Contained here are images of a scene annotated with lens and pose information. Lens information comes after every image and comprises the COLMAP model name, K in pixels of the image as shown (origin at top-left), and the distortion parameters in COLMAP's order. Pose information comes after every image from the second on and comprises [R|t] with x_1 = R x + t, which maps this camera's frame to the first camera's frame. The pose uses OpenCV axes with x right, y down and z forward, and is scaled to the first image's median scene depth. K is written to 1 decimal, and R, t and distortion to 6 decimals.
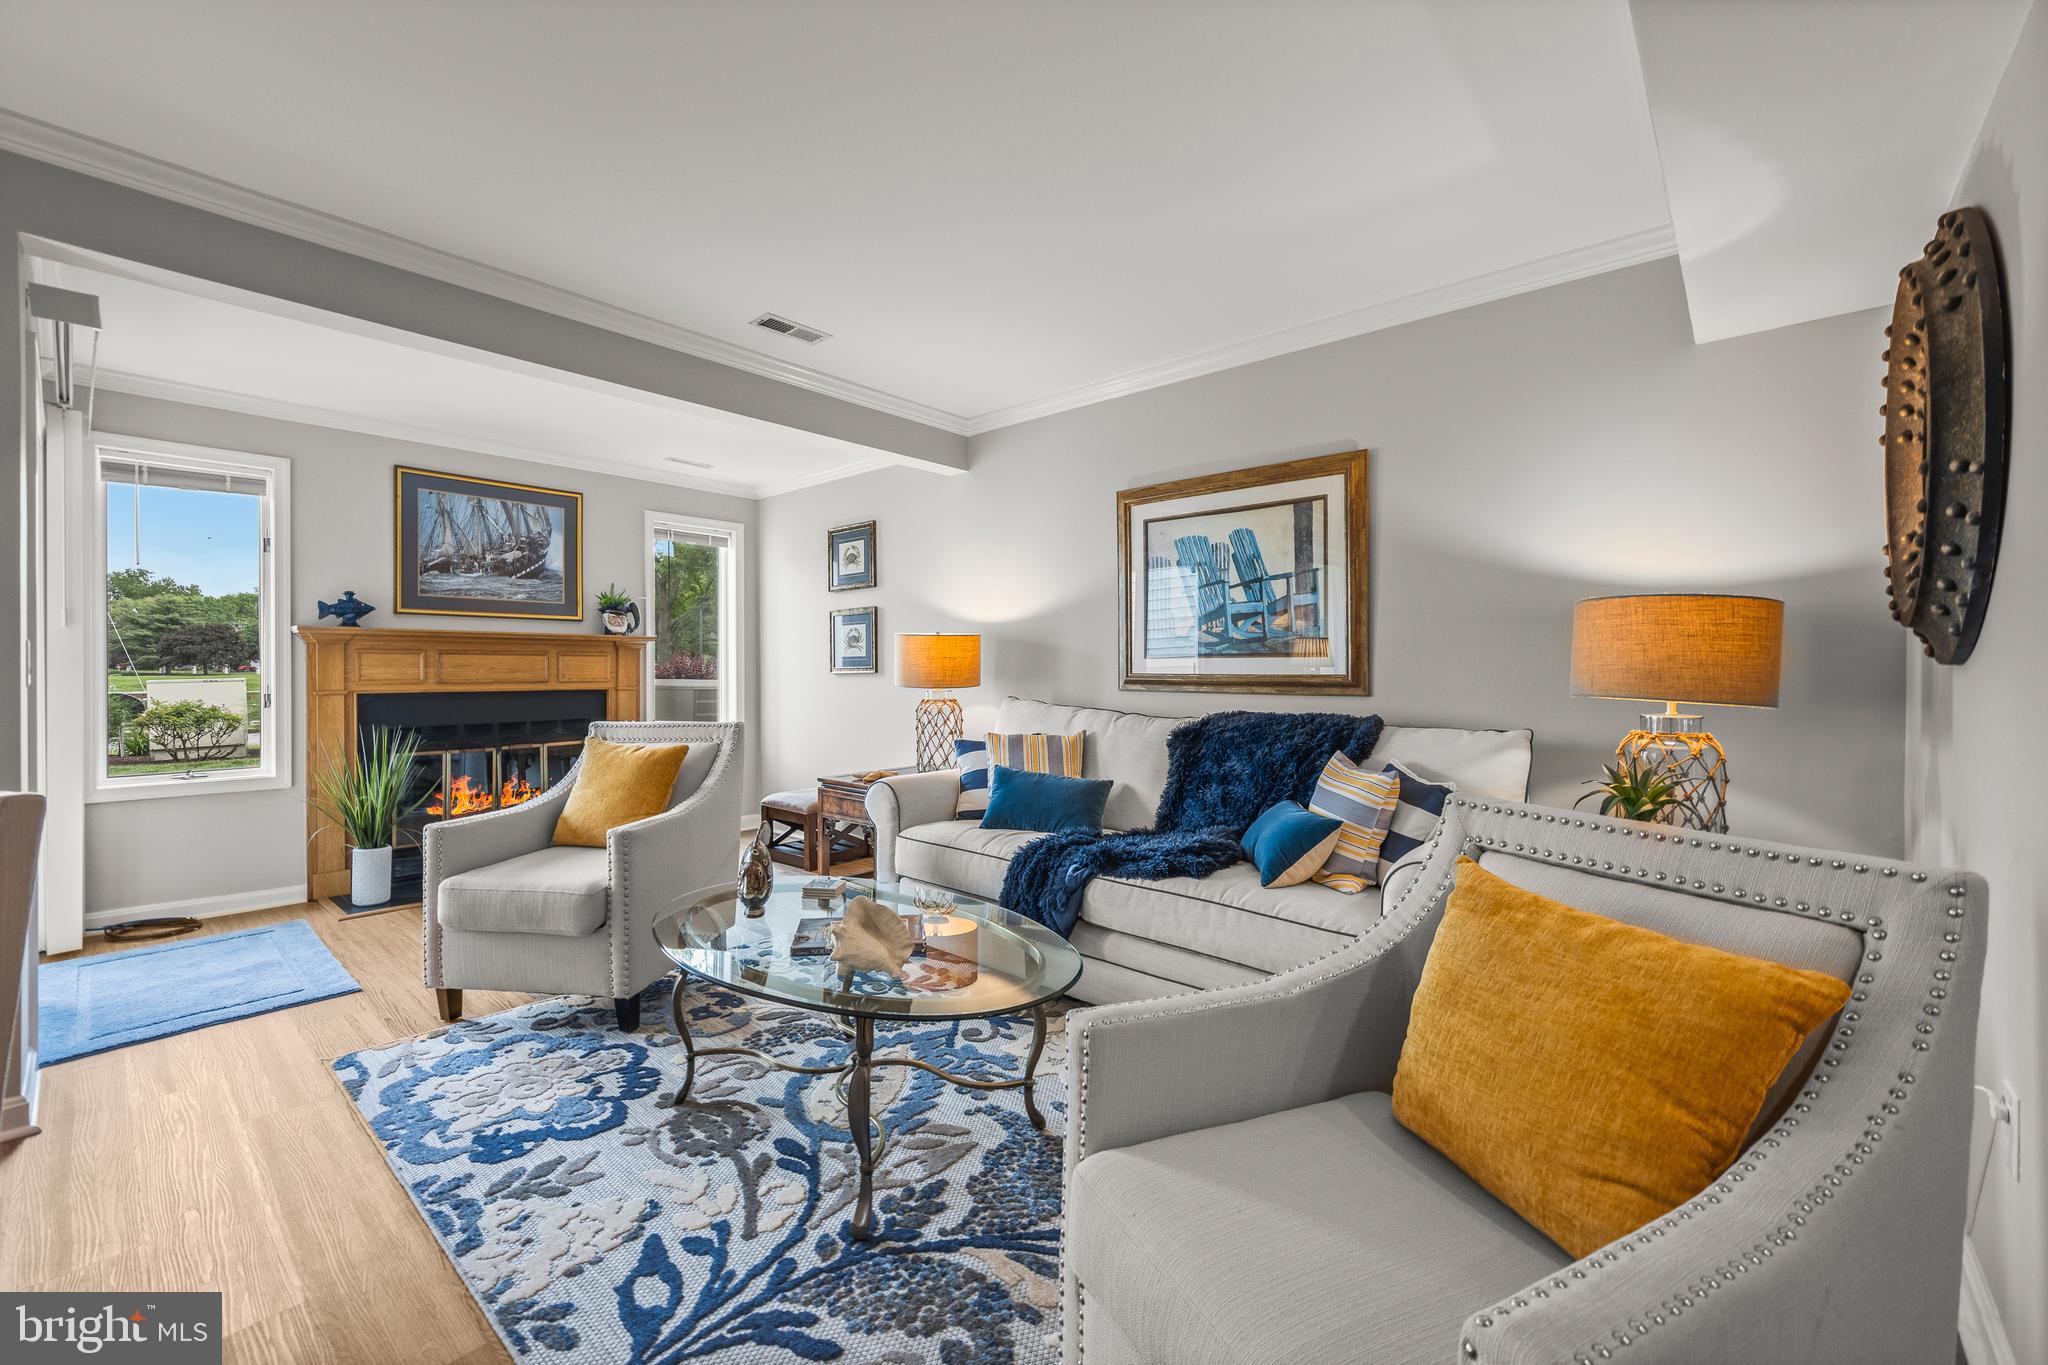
lens RADIAL K [[818.4, 0, 1029.4], [0, 818.4, 682.9], [0, 0, 1]] dist [-0.003196, -0.000398]
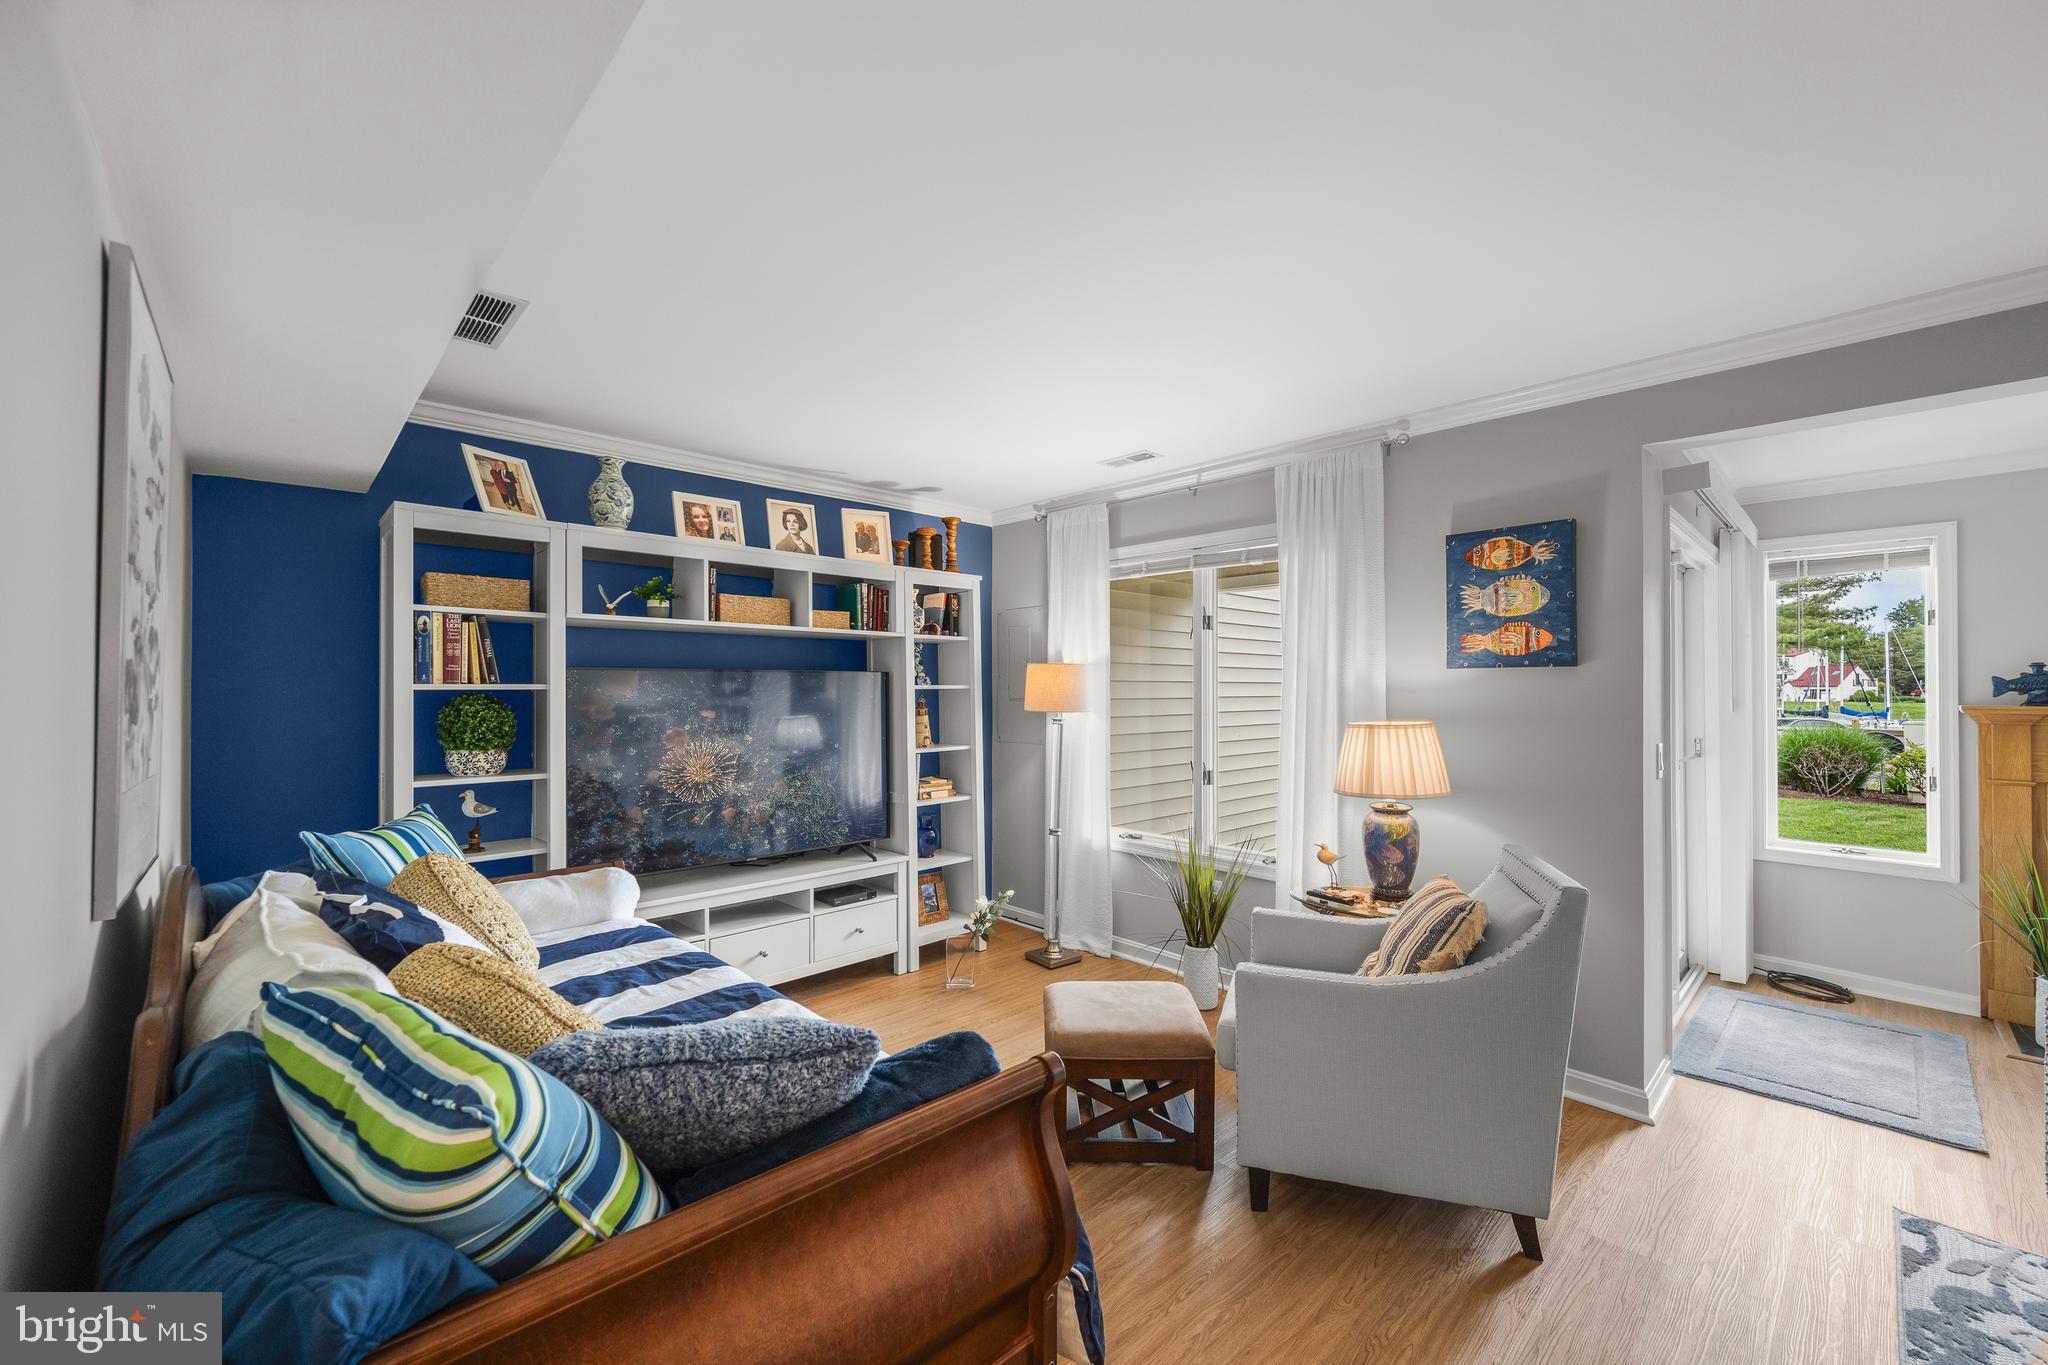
lens RADIAL K [[818.4, 0, 1012.6], [0, 818.4, 680.6], [0, 0, 1]] dist [-0.003196, -0.000398]
pose [[-0.108675, -0.008455, -0.994041, 0.110920], [-0.024913, 0.999673, -0.005779, -0.071358], [0.993765, 0.024136, -0.108850, 0.067111]]
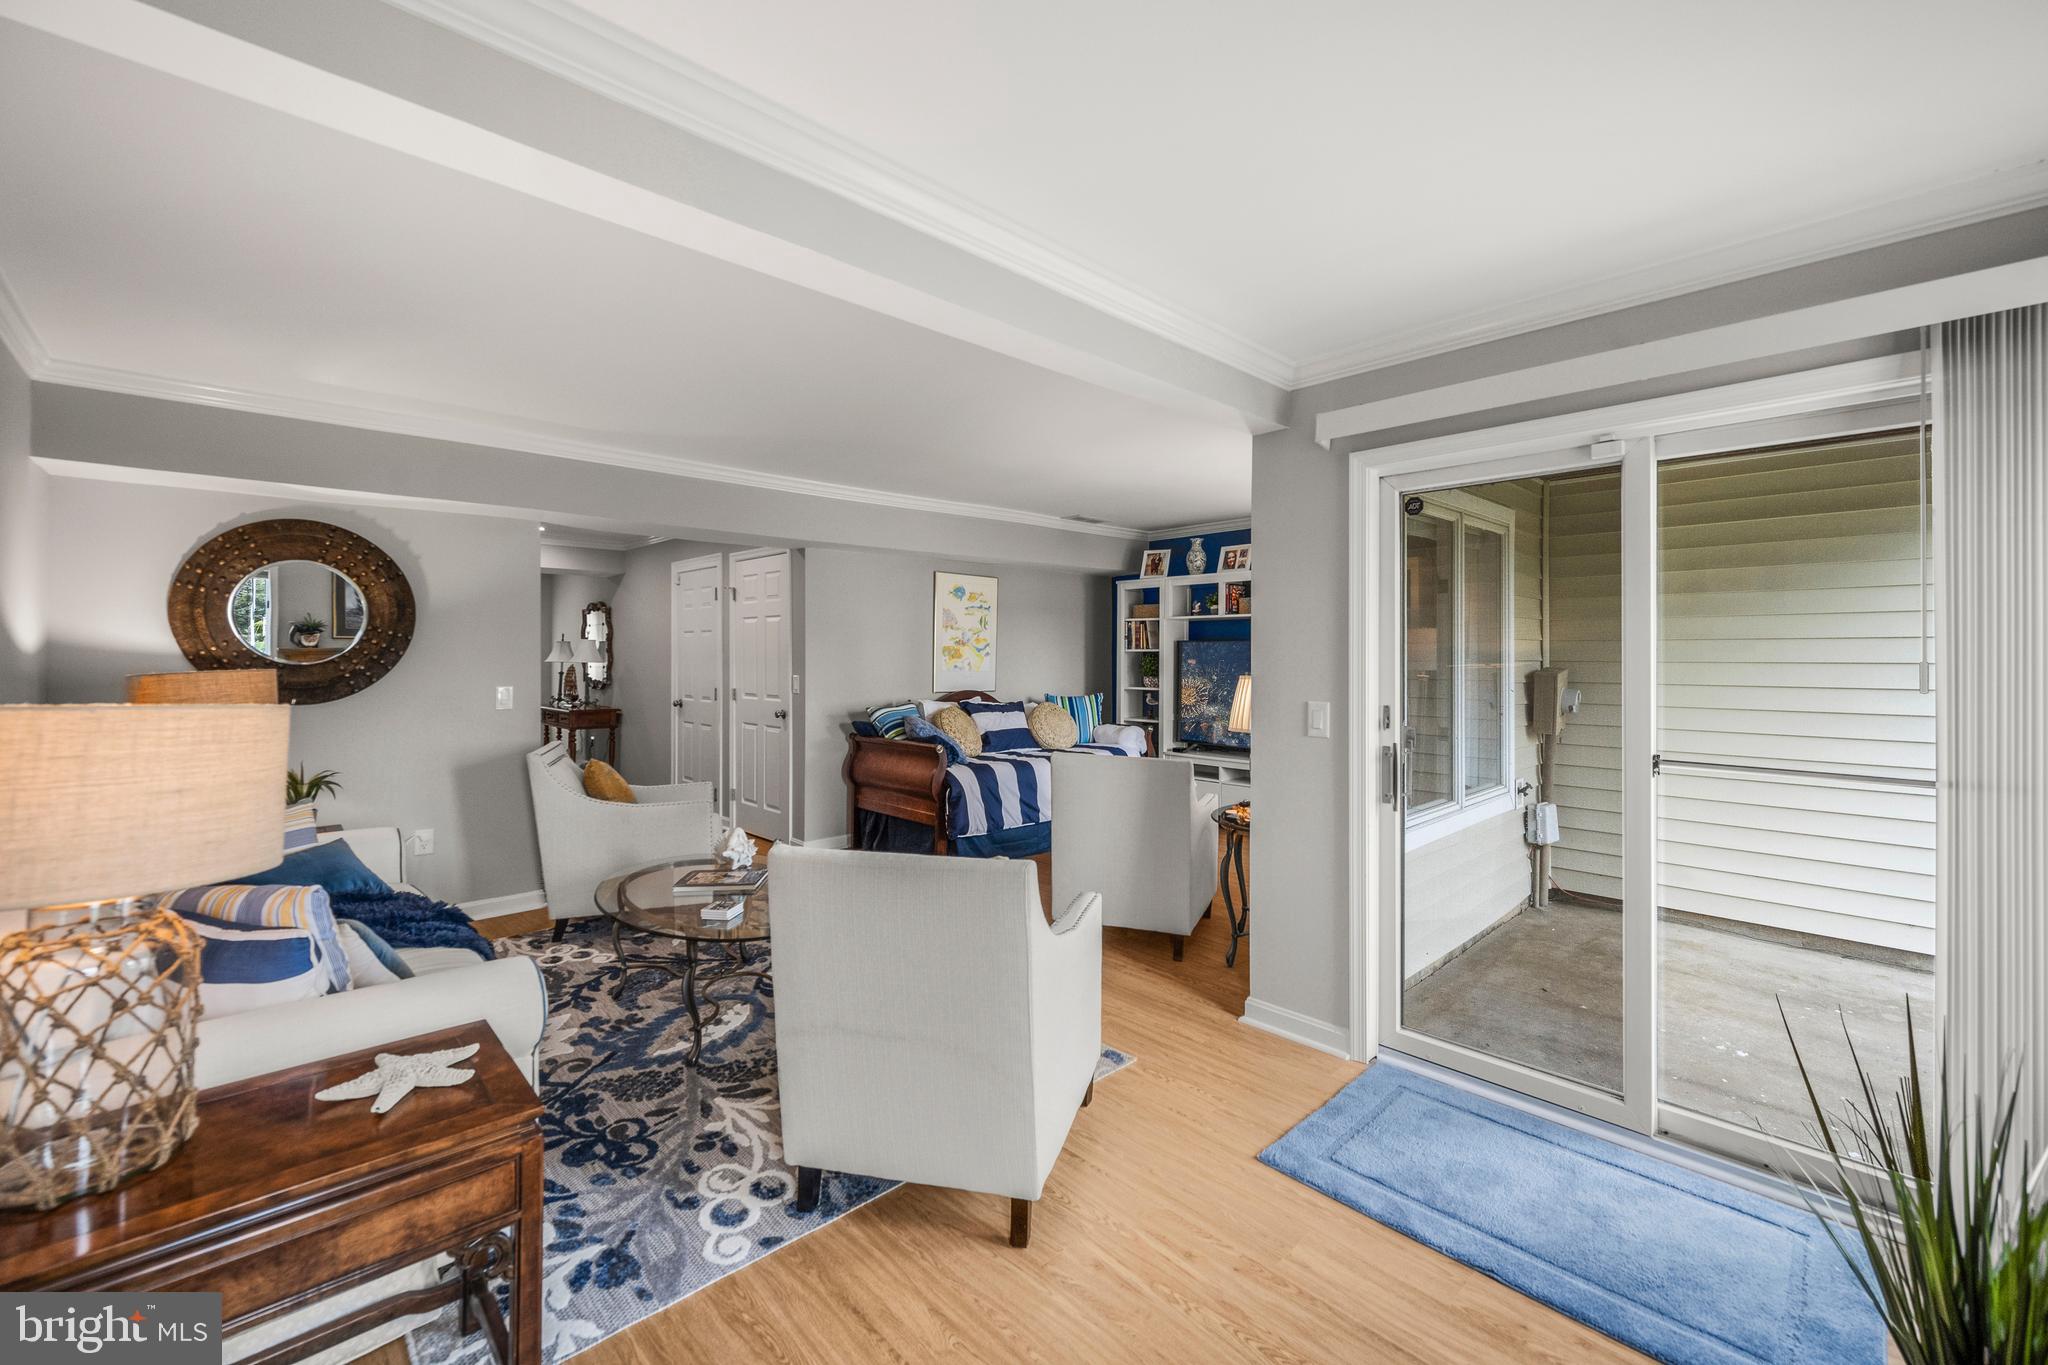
lens RADIAL K [[818.4, 0, 1010.6], [0, 818.4, 658.4], [0, 0, 1]] dist [-0.003196, -0.000398]
pose [[-0.993076, 0.004150, 0.117398, -0.600191], [0.007802, 0.999499, 0.030664, -0.102894], [-0.117212, 0.031367, -0.992611, 1.570978]]
